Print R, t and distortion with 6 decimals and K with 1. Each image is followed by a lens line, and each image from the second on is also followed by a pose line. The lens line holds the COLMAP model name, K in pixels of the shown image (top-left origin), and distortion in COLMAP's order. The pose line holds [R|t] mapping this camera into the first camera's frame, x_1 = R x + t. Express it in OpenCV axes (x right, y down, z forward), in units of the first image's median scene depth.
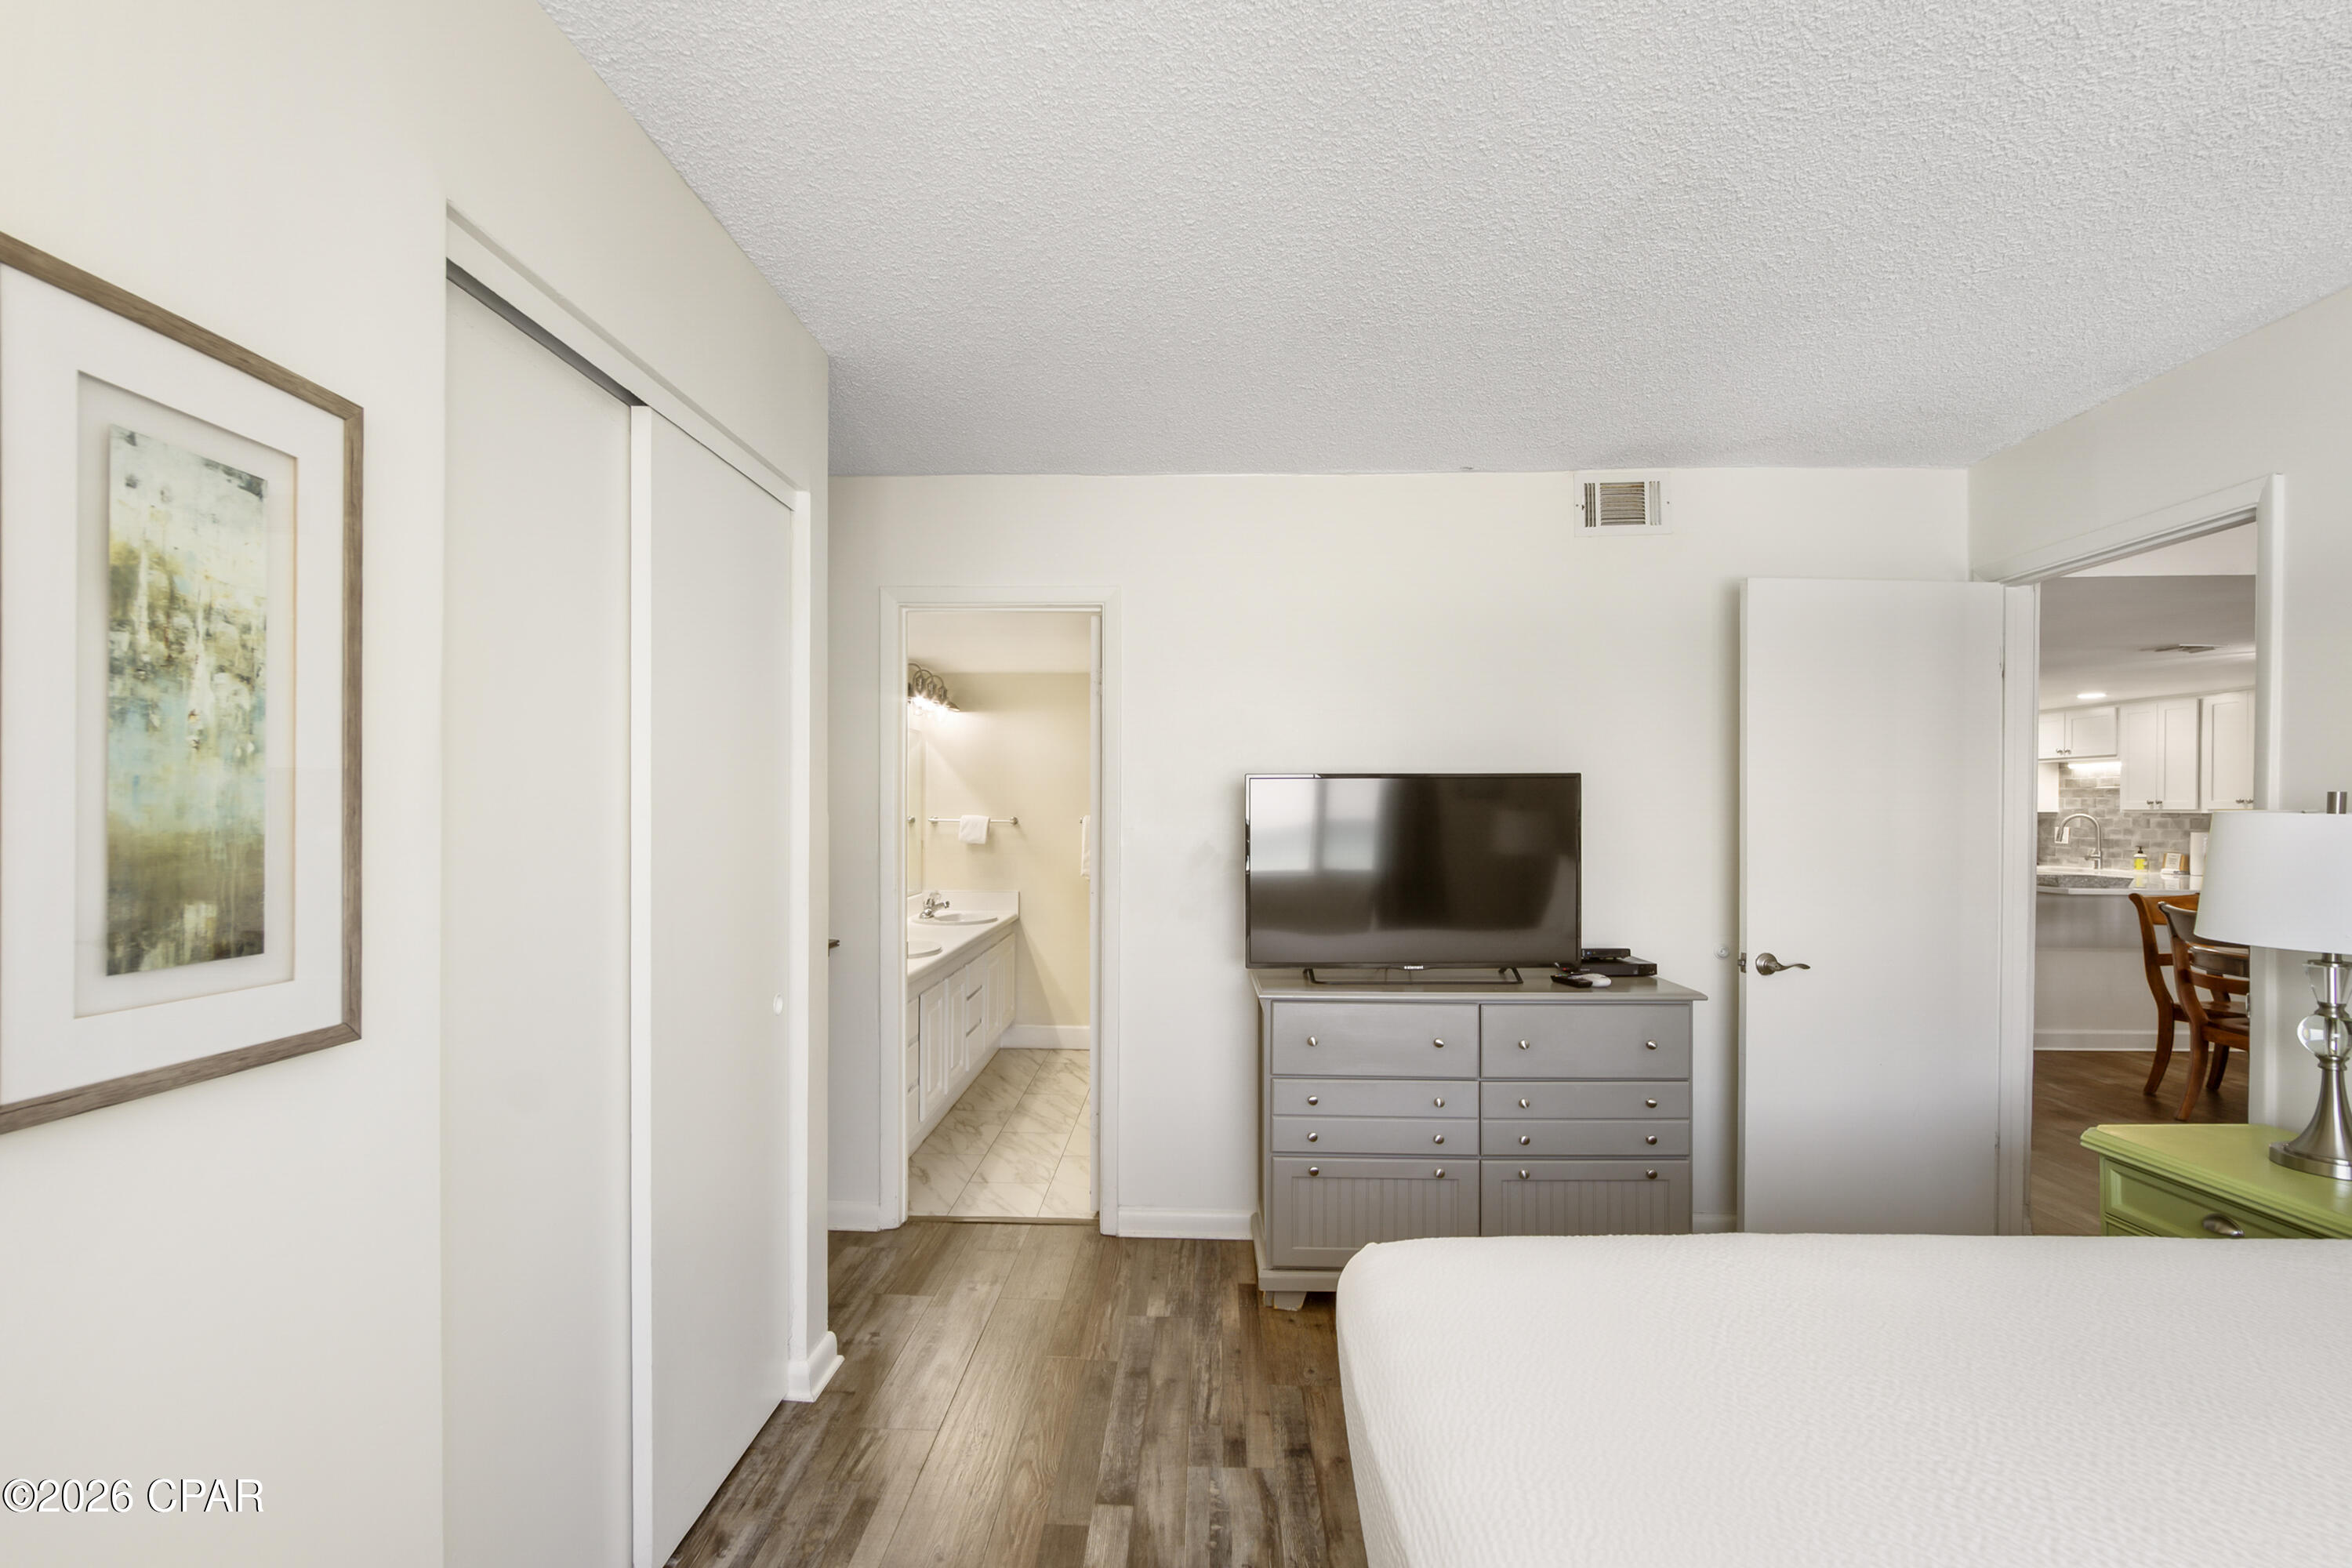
lens RADIAL K [[1089.5, 0, 1126.2], [0, 1089.5, 819.2], [0, 0, 1]] dist [-0.000403, 0.000022]
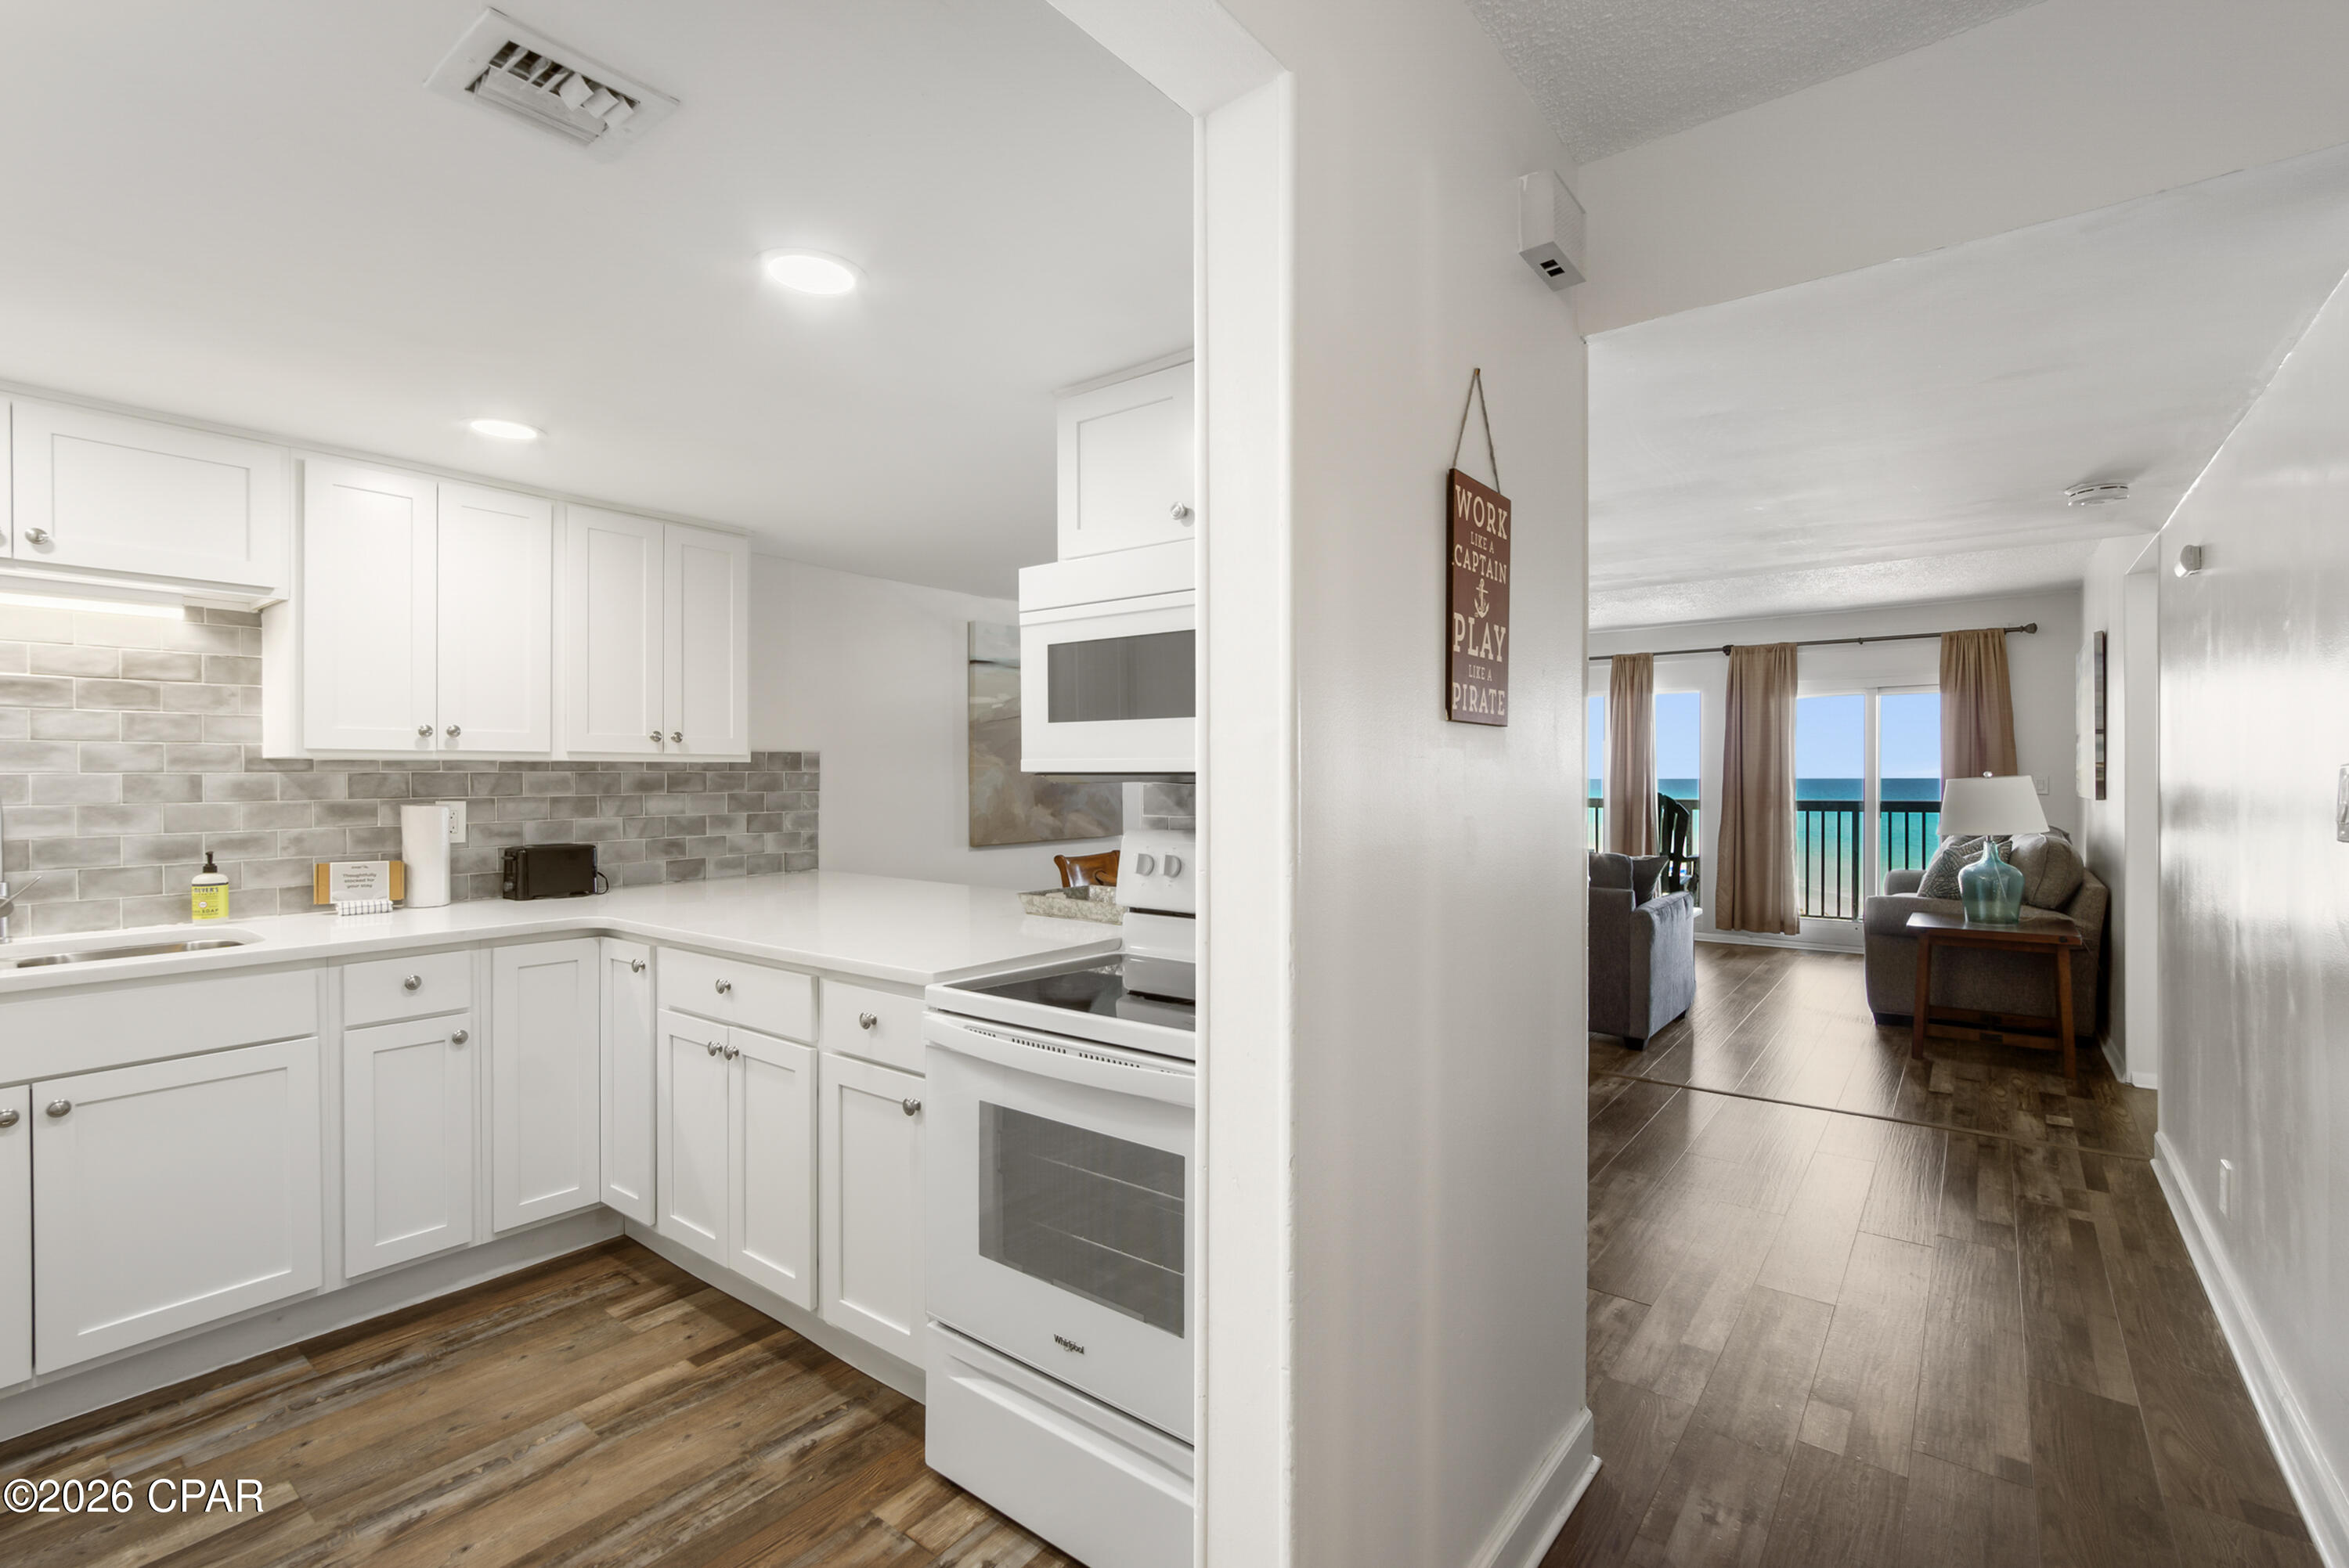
lens RADIAL K [[1072.3, 0, 1152.9], [0, 1072.3, 780.9], [0, 0, 1]] dist [-0.012010, 0.000256]
pose [[-0.826876, 0.001428, 0.562382, 0.489134], [0.008639, 0.999911, 0.010162, 0.000792], [-0.562318, 0.013261, -0.826815, 1.125278]]
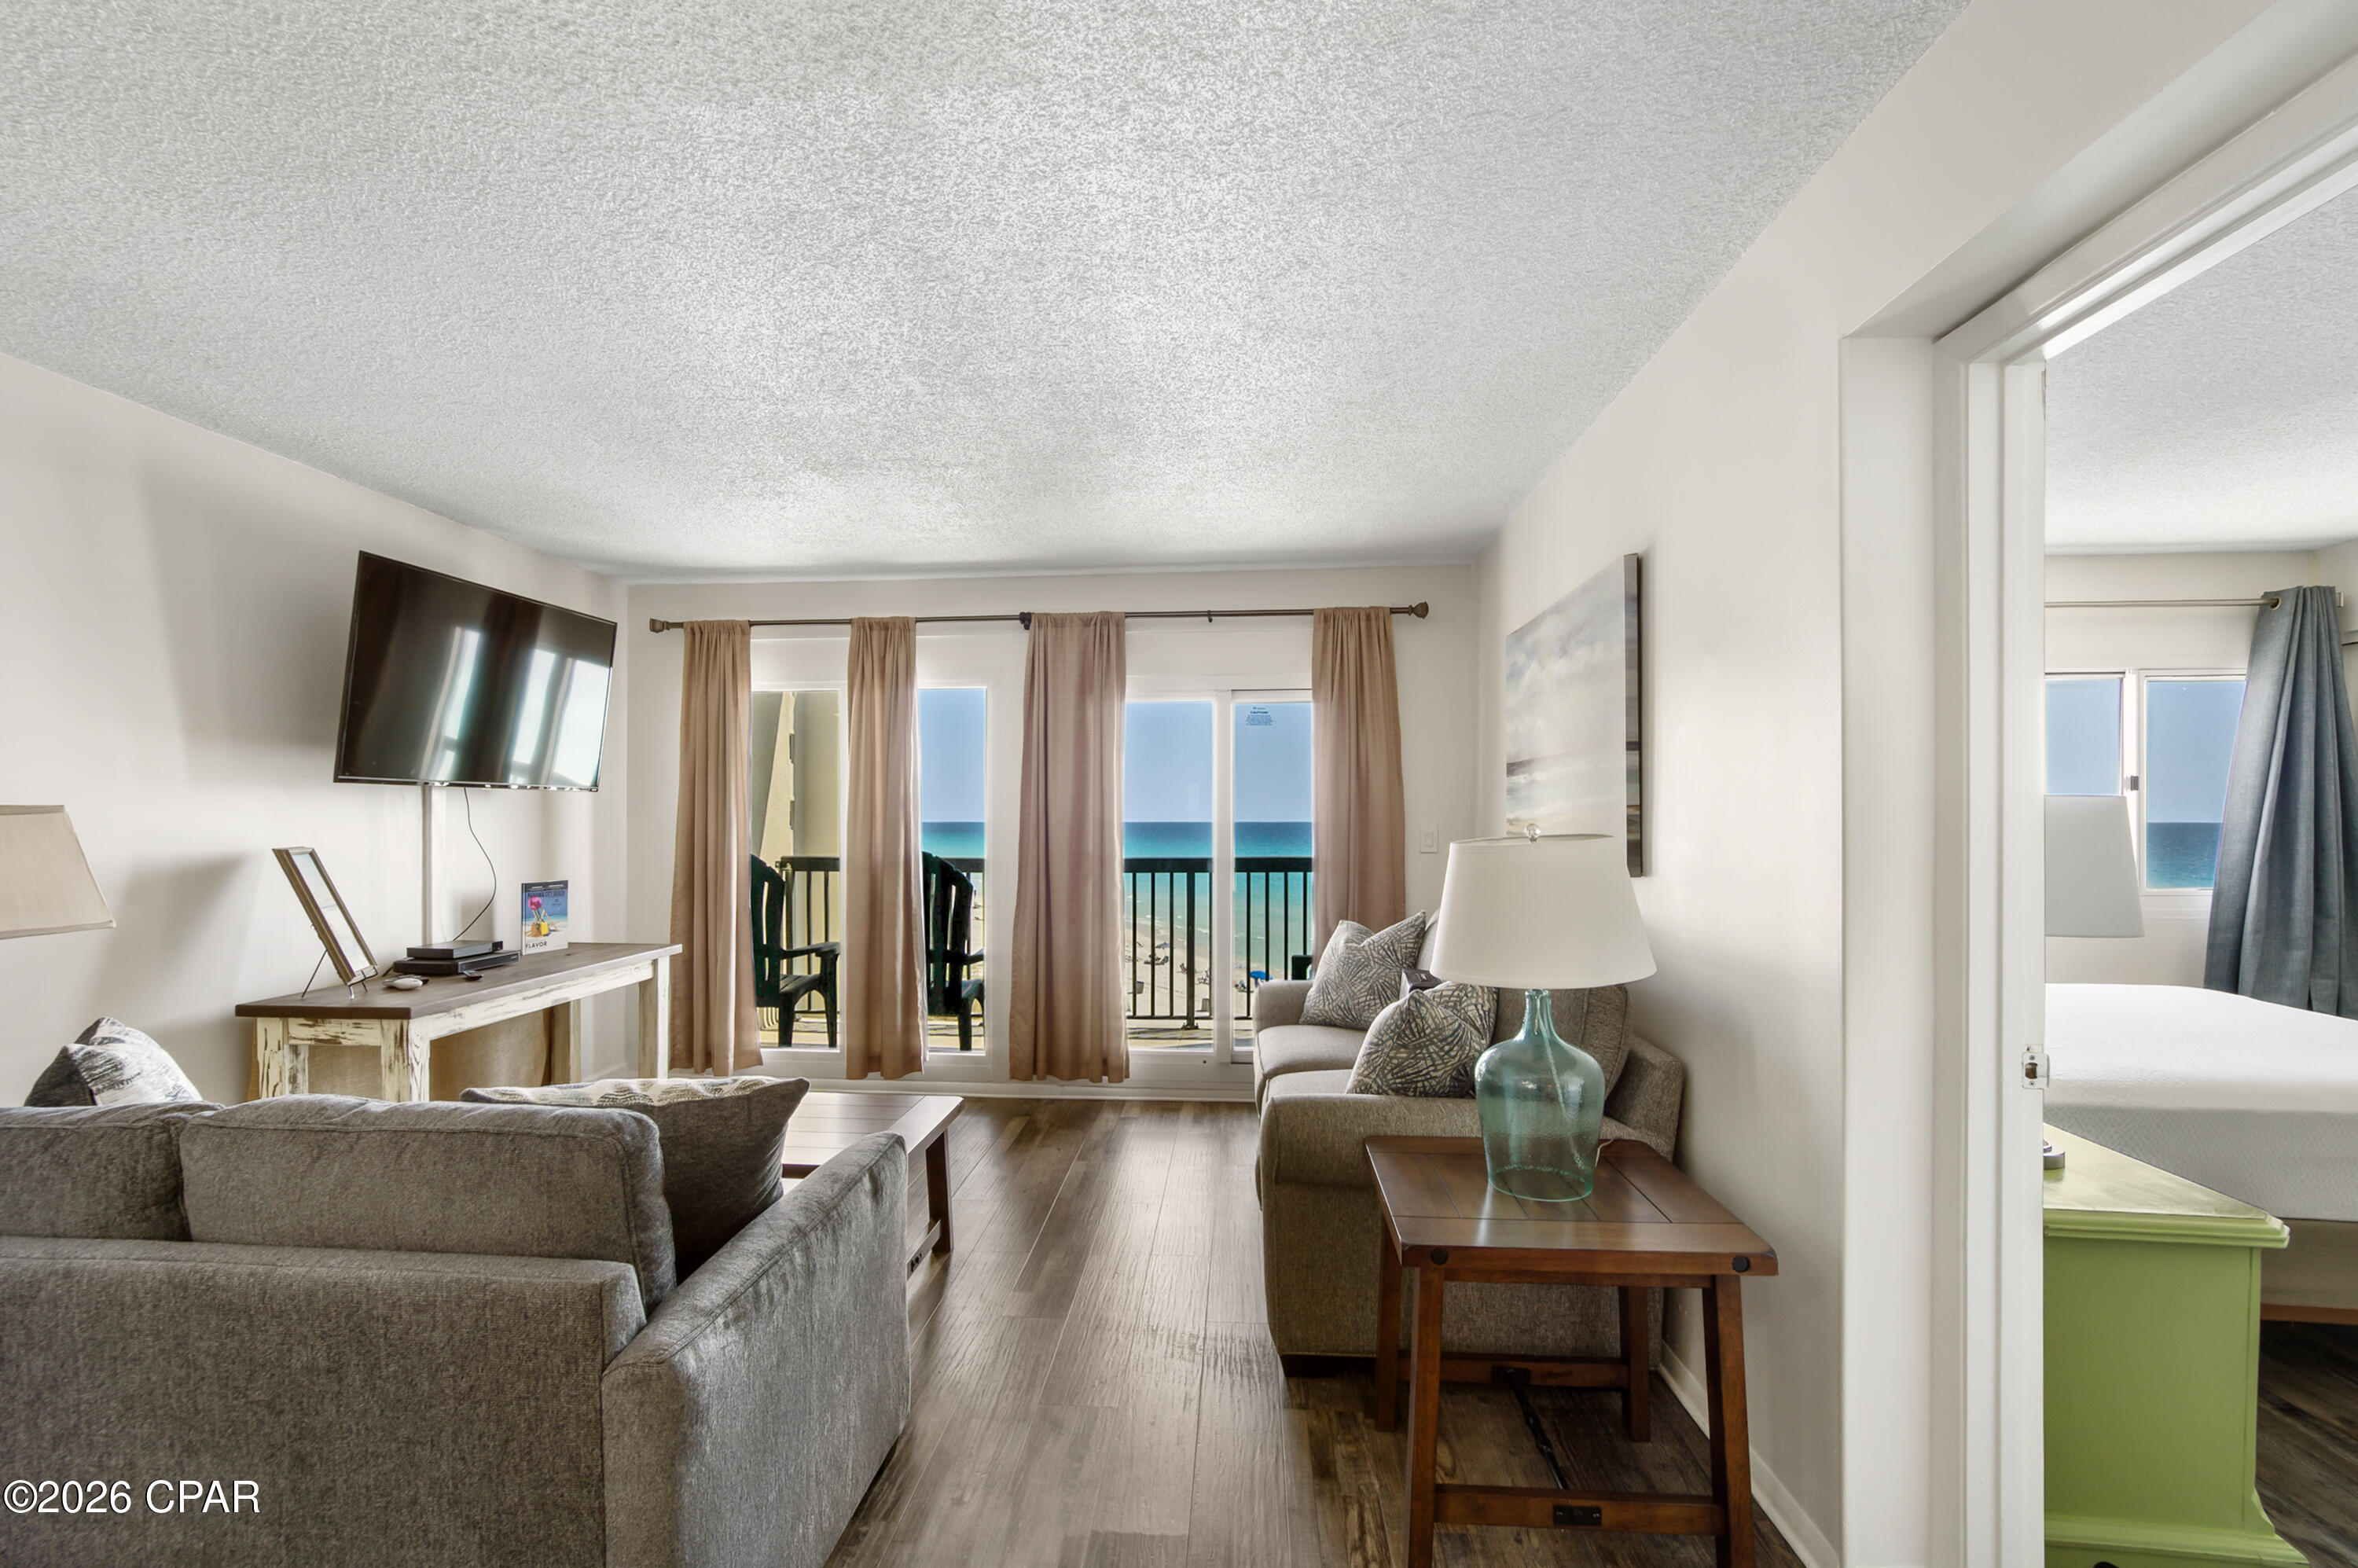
lens RADIAL K [[1087.8, 0, 1165.6], [0, 1087.8, 817.6], [0, 0, 1]] dist [-0.013099, 0.000266]
pose [[-0.999964, 0.003326, 0.007837, 0.524331], [0.003385, 0.999965, 0.007590, 0.002300], [-0.007812, 0.007616, -0.999940, 0.589574]]
